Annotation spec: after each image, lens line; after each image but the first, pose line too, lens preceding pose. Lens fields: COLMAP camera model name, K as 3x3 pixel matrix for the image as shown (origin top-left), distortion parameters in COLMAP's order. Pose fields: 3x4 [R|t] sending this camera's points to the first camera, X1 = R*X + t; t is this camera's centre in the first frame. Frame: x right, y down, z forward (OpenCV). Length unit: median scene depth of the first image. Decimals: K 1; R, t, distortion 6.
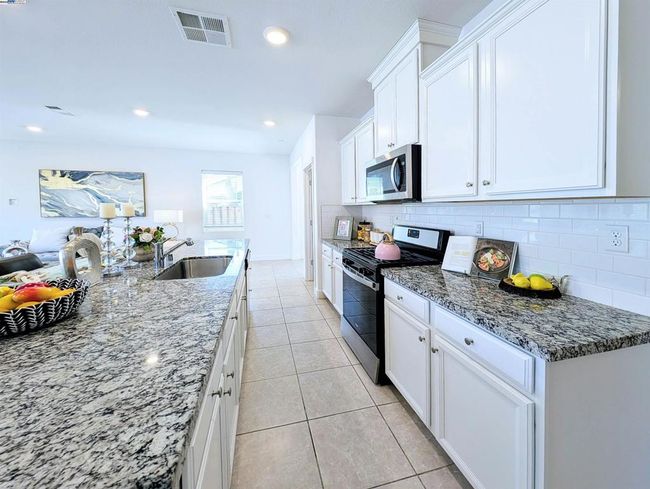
lens RADIAL K [[255.2, 0, 322.2], [0, 255.2, 241.5], [0, 0, 1]] dist [-0.000490, -0.000710]
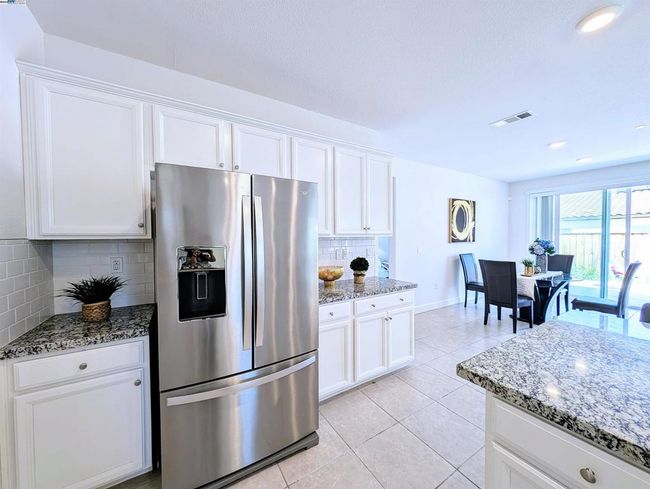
lens RADIAL K [[255.2, 0, 322.2], [0, 255.2, 241.5], [0, 0, 1]] dist [-0.000490, -0.000710]
pose [[-0.958743, -0.001986, -0.284266, 0.944812], [-0.040125, 0.990910, 0.128405, -0.353995], [0.281427, 0.134513, -0.950108, 1.986151]]
